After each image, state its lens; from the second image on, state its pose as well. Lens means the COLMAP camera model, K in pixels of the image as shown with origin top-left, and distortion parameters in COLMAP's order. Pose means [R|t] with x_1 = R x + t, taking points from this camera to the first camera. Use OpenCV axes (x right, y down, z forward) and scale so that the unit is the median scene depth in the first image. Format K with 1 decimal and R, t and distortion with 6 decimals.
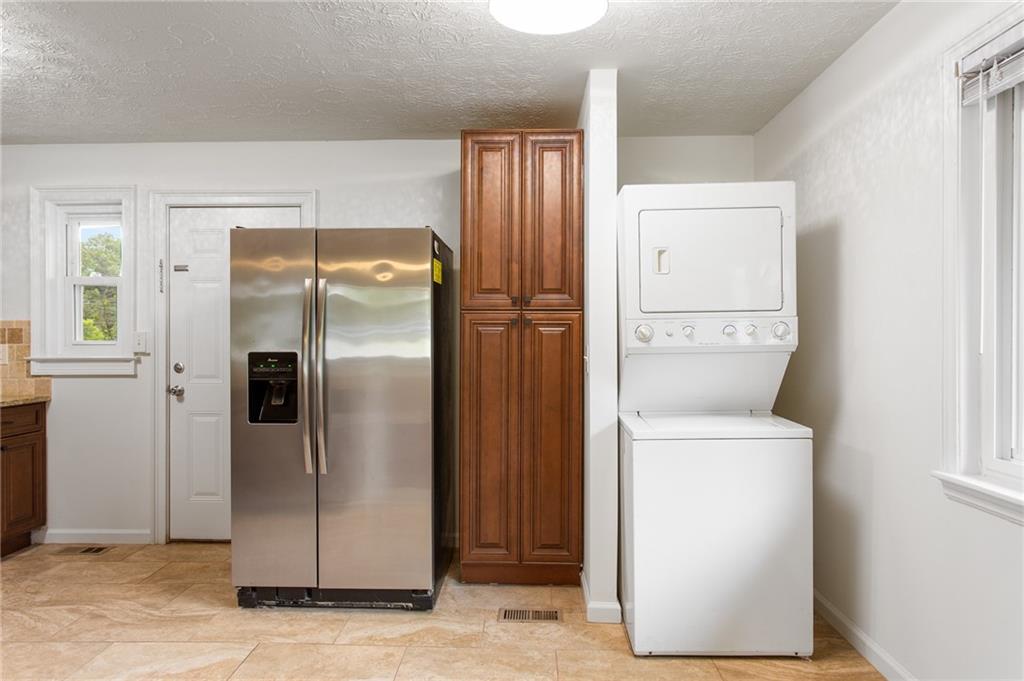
lens RADIAL K [[621.4, 0, 512.0], [0, 621.4, 340.5], [0, 0, 1]] dist [-0.000991, -0.000610]
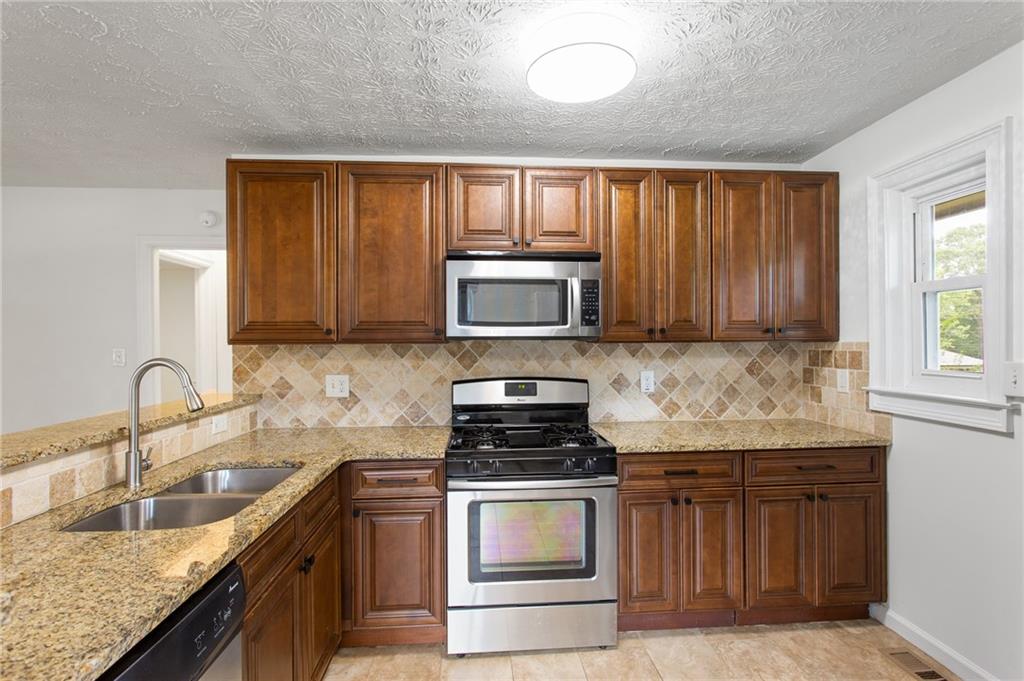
lens RADIAL K [[501.5, 0, 514.9], [0, 501.5, 340.2], [0, 0, 1]] dist [-0.005828, 0.000668]
pose [[0.106997, 0.000091, -0.994259, -0.208492], [0.004980, 0.999987, 0.000627, -0.044933], [0.994247, -0.005019, 0.106995, 0.561664]]
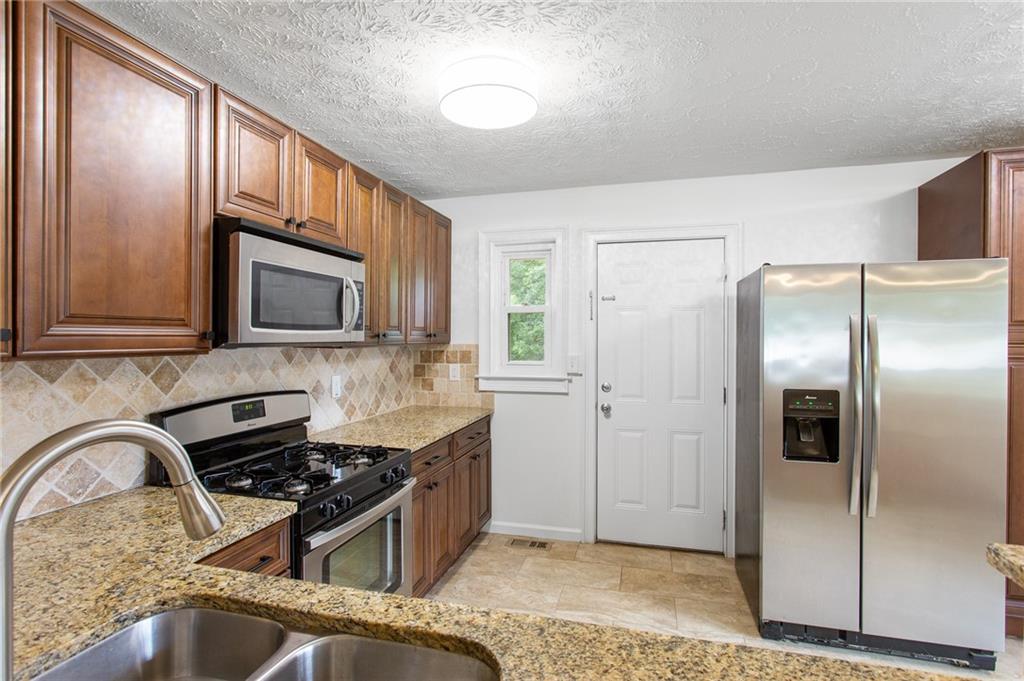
lens RADIAL K [[501.5, 0, 514.9], [0, 501.5, 340.2], [0, 0, 1]] dist [-0.005828, 0.000668]
pose [[0.972290, 0.003452, -0.233752, -0.580632], [-0.001266, 0.999954, 0.009501, -0.058938], [0.233774, -0.008942, 0.972250, 0.103240]]
